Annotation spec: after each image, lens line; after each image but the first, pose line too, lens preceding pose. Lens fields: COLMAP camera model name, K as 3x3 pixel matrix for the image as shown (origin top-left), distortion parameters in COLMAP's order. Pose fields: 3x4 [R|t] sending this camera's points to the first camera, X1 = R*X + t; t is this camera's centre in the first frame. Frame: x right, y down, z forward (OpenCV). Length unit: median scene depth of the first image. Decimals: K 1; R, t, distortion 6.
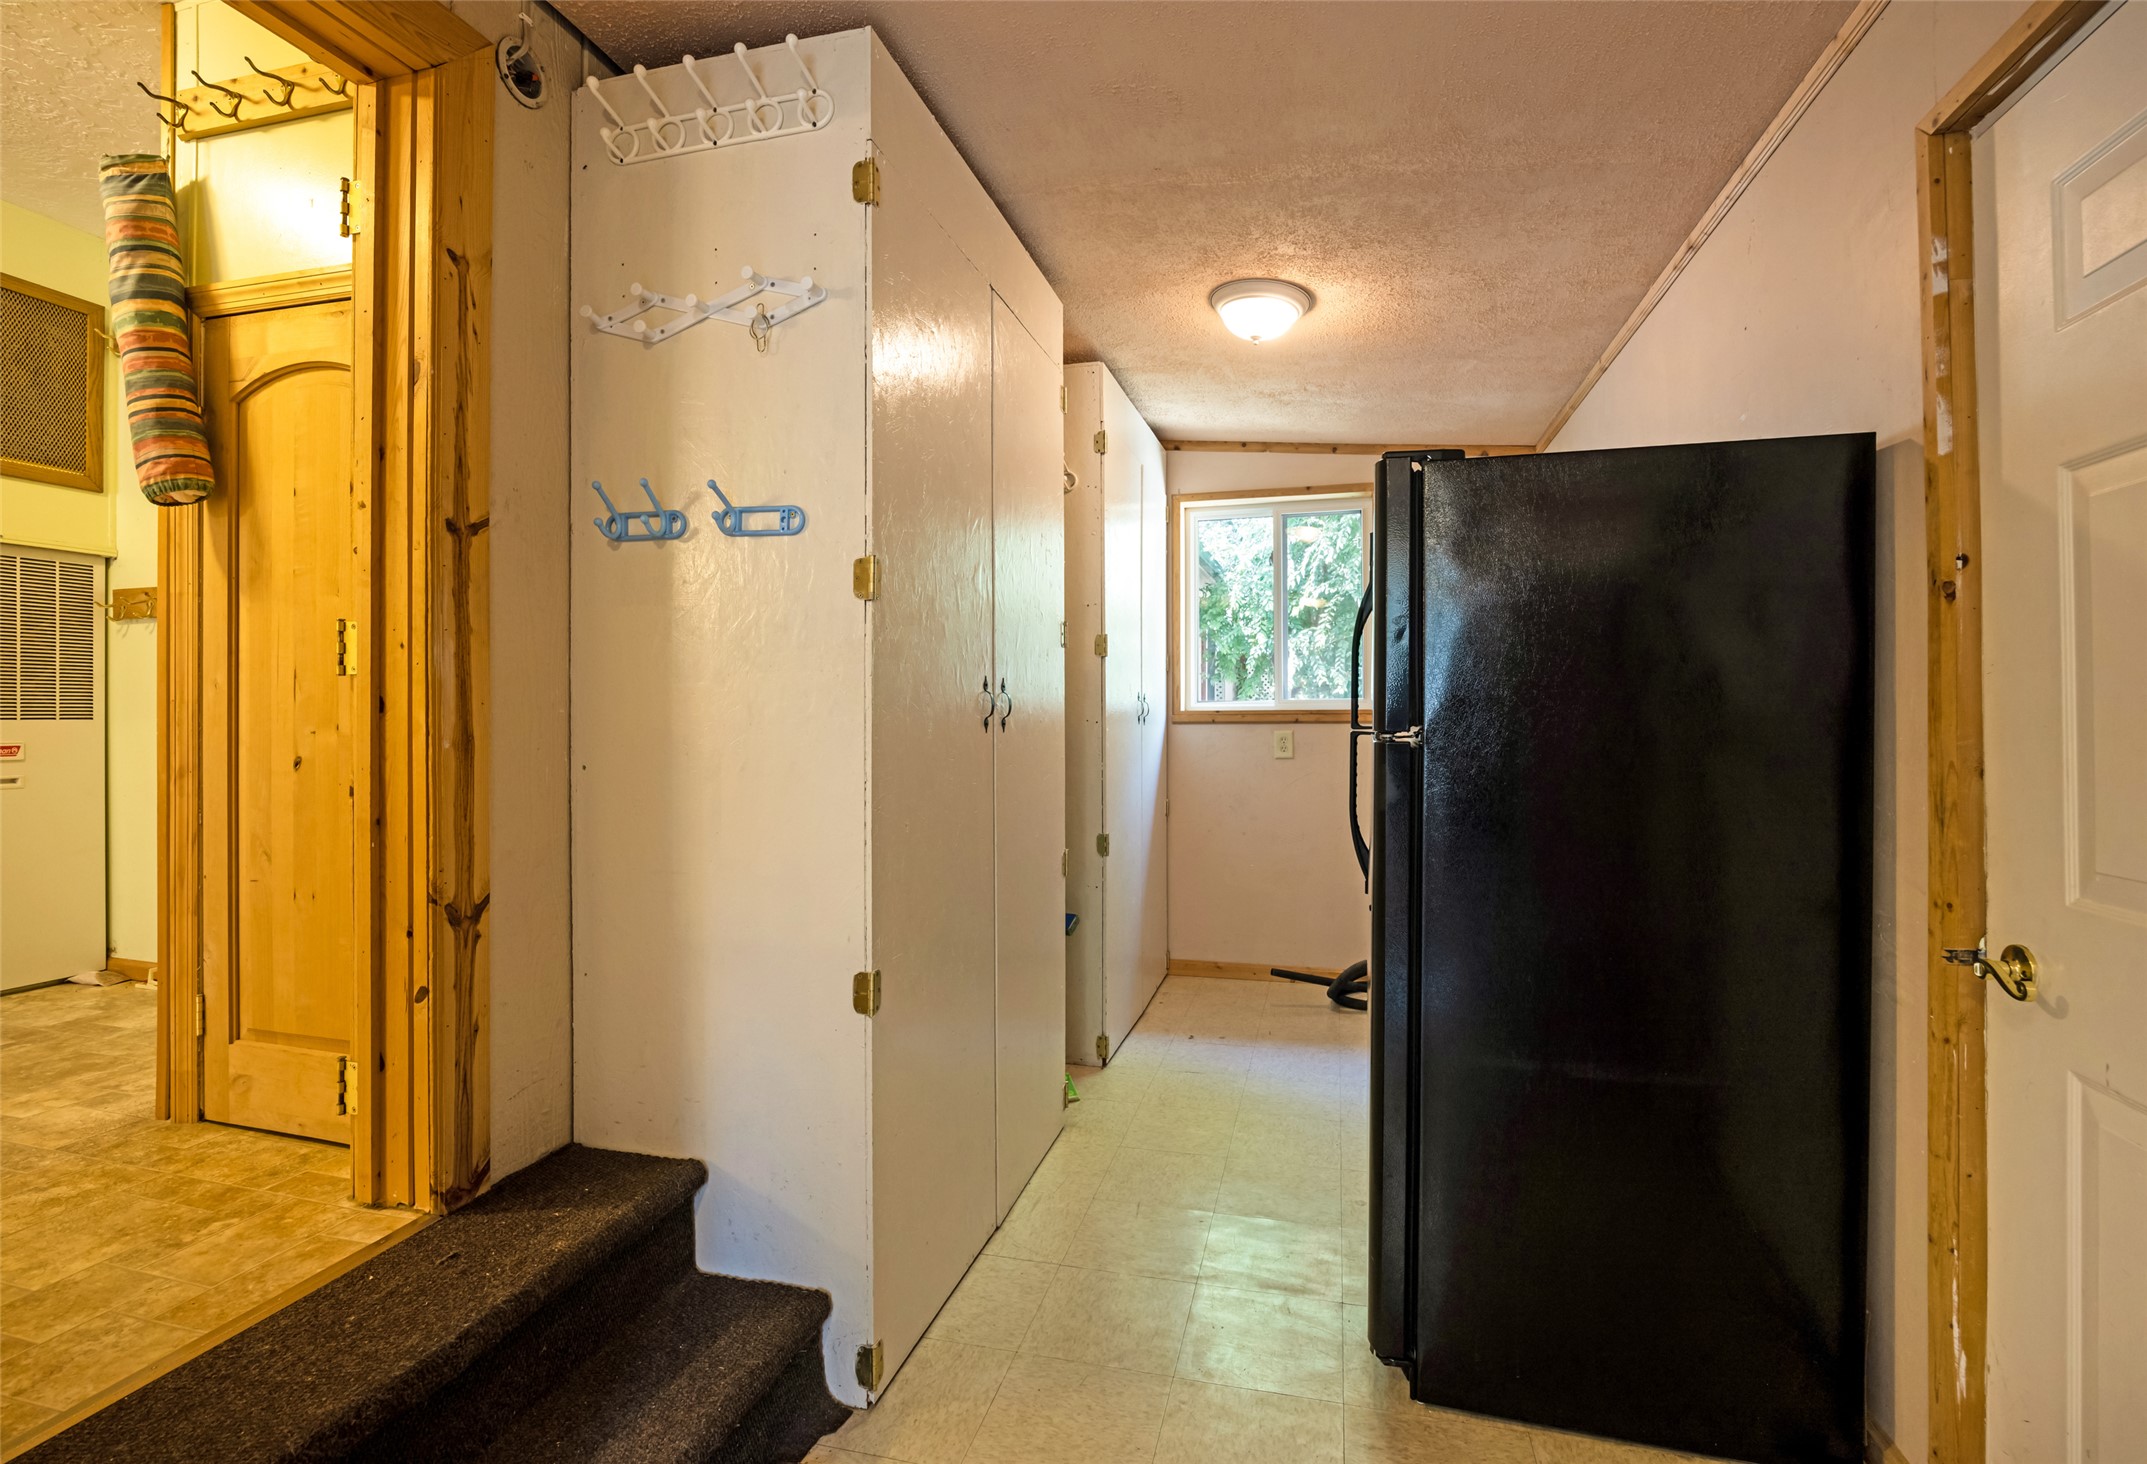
lens RADIAL K [[964.7, 0, 1077.2], [0, 964.7, 720.3], [0, 0, 1]] dist [-0.009436, -0.000978]
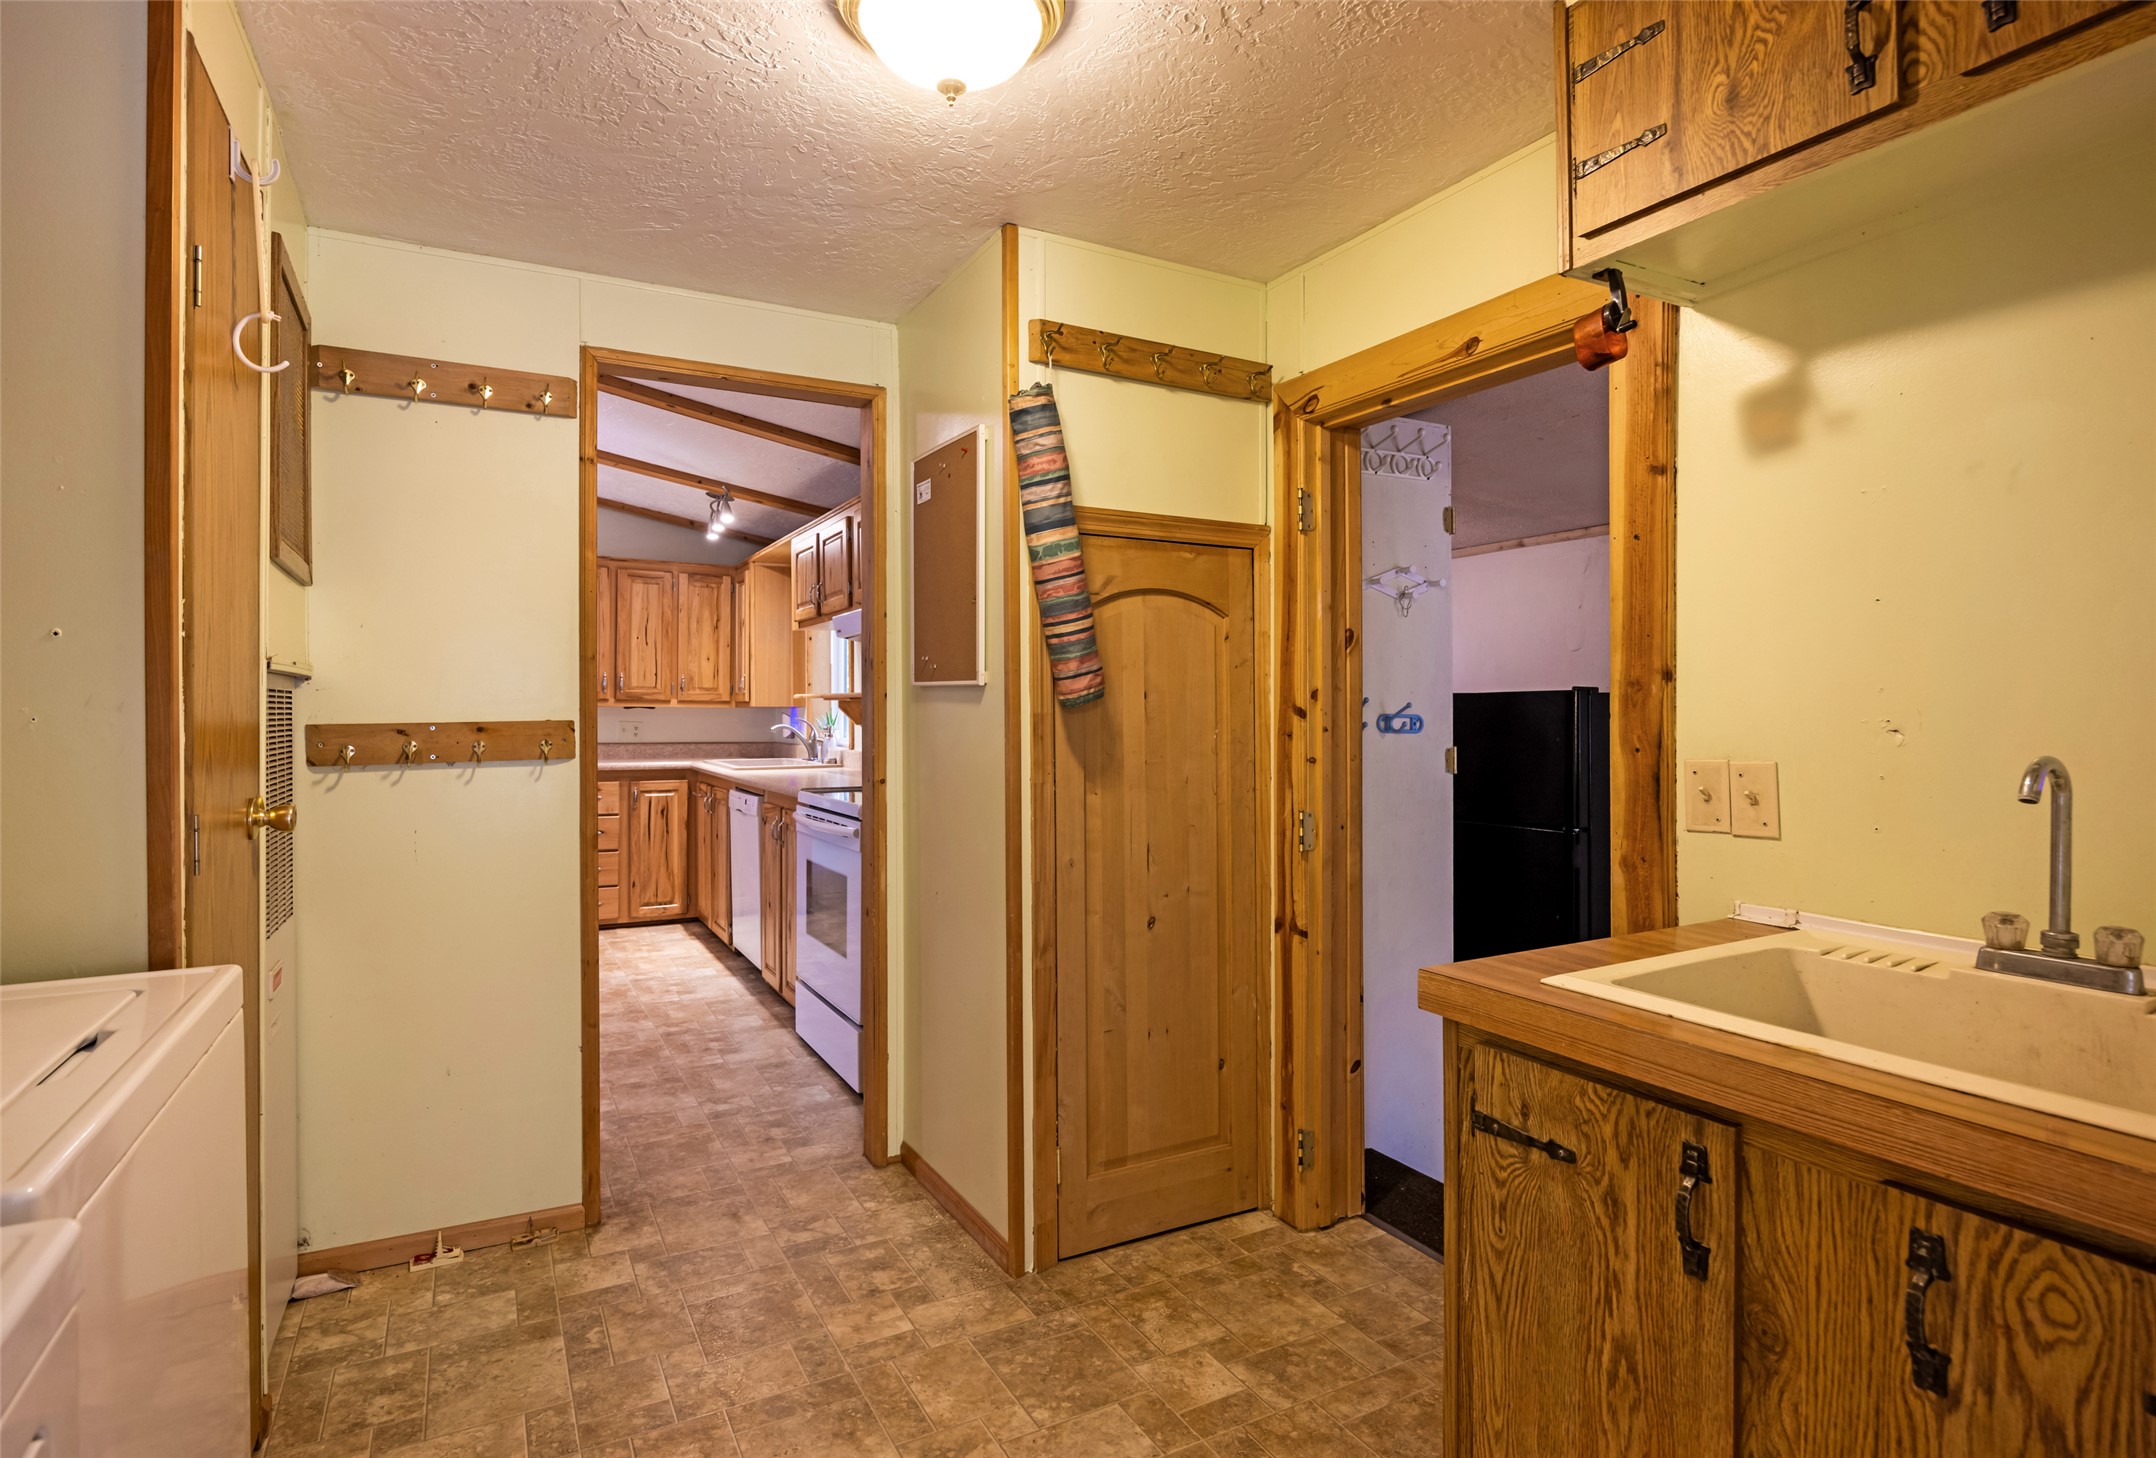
lens RADIAL K [[1091.9, 0, 1055.4], [0, 1091.9, 716.7], [0, 0, 1]] dist [-0.006238, -0.000945]
pose [[0.729238, -0.012101, 0.684153, -1.959869], [0.010846, 0.999922, 0.006125, -0.237286], [-0.684174, 0.002953, 0.729313, 0.096057]]
